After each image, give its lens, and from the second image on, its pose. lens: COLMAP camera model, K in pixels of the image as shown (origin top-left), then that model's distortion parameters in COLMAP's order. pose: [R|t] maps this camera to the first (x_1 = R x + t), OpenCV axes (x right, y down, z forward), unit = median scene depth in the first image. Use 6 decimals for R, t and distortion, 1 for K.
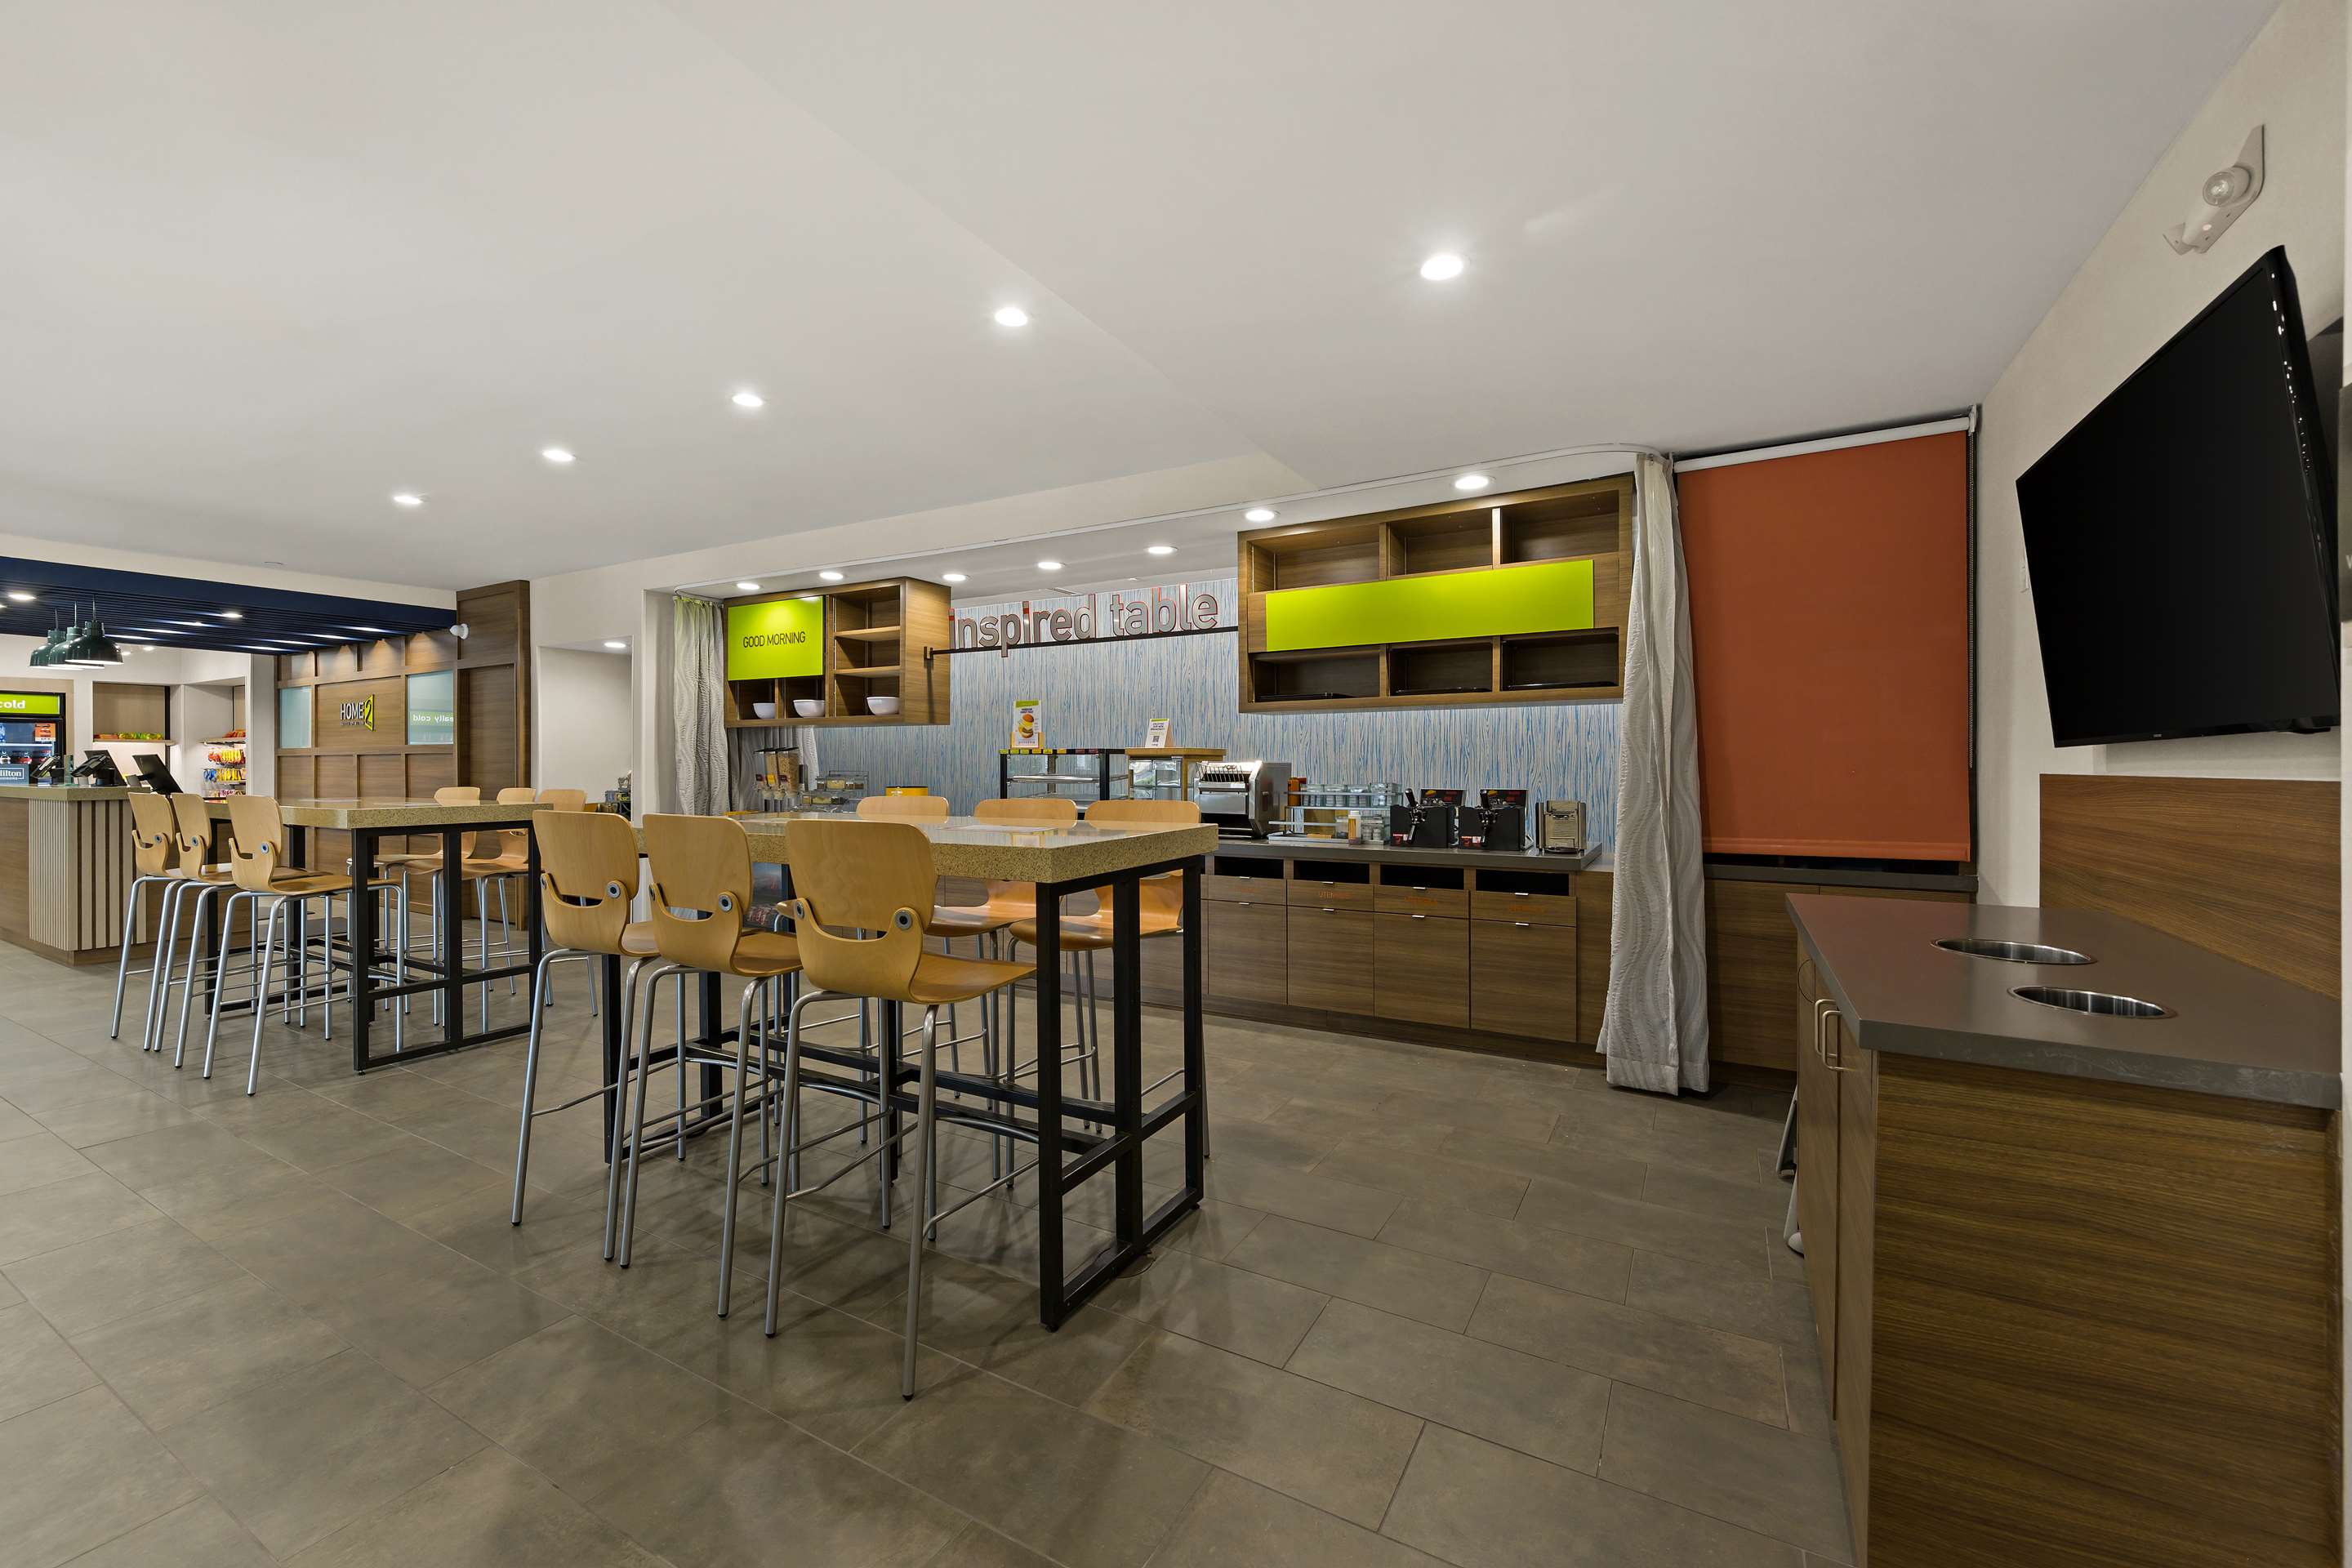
lens RADIAL K [[945.8, 0, 1176.0], [0, 945.8, 784.0], [0, 0, 1]] dist [0.001150, 0.000328]
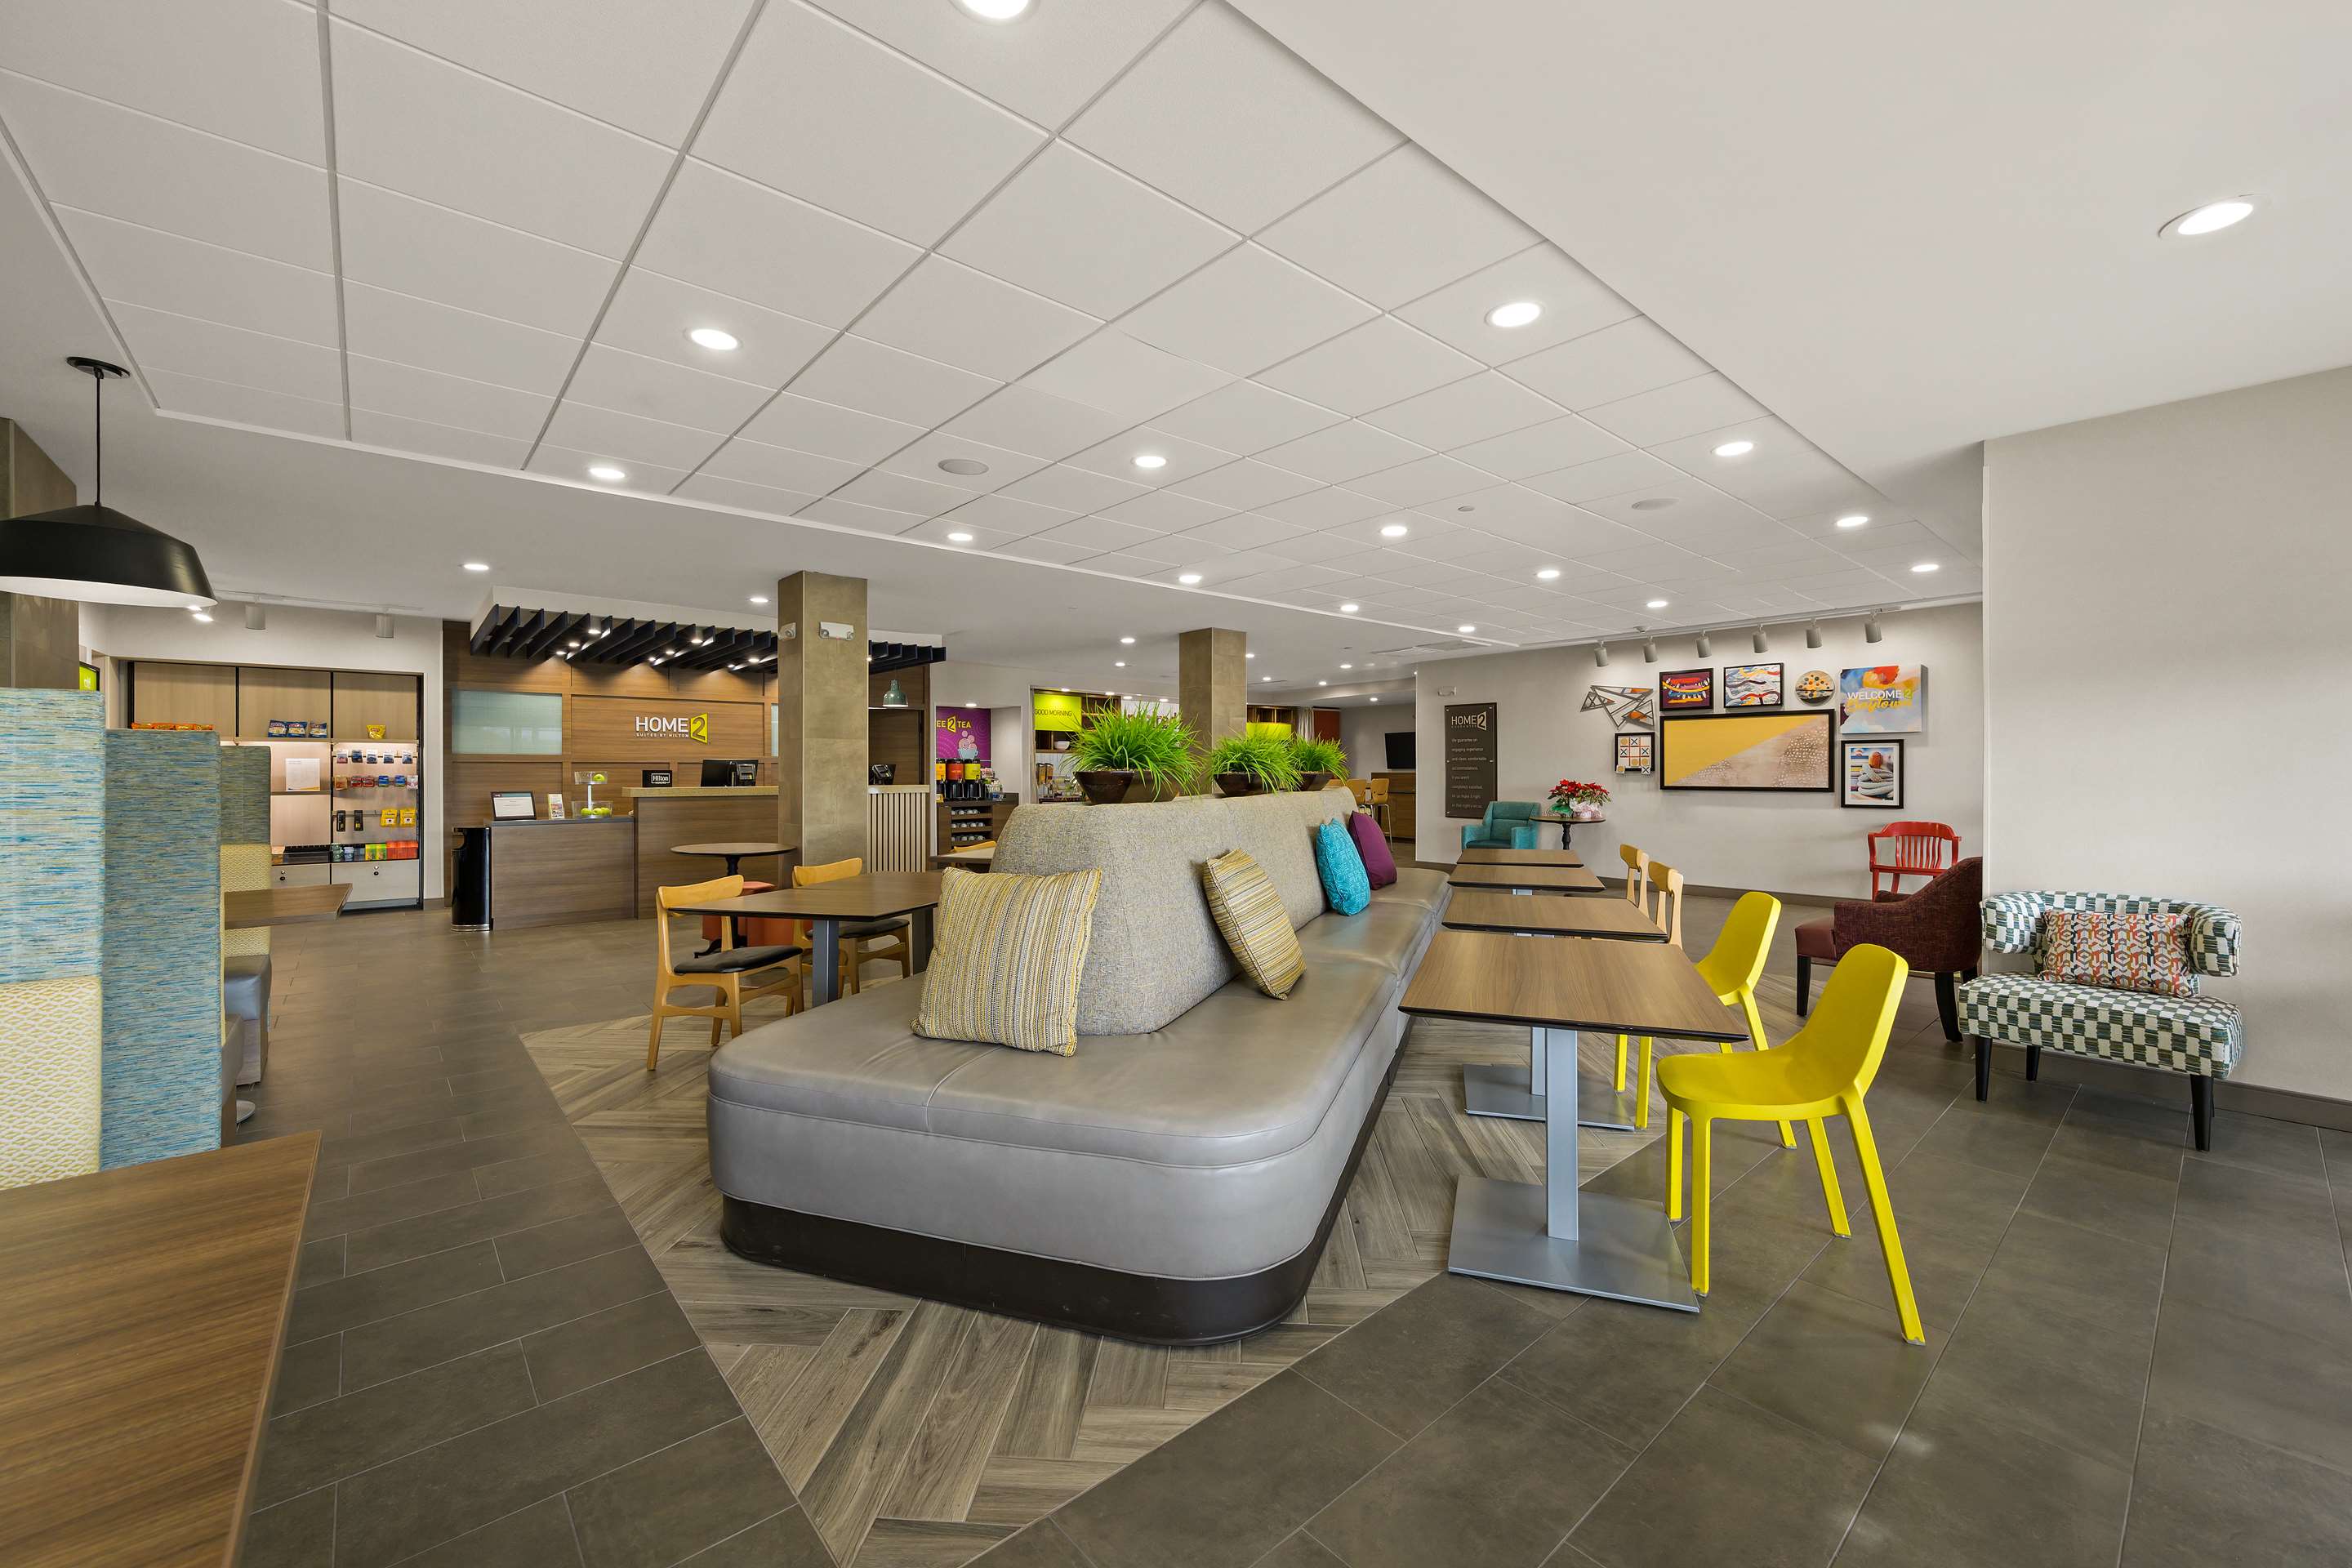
lens RADIAL K [[936.7, 0, 1179.9], [0, 936.7, 779.0], [0, 0, 1]] dist [-0.001190, -0.000203]
pose [[0.322010, -0.009294, 0.946691, -2.681662], [0.017160, 0.999845, 0.003979, -0.006929], [-0.946581, 0.014964, 0.322119, 0.057938]]
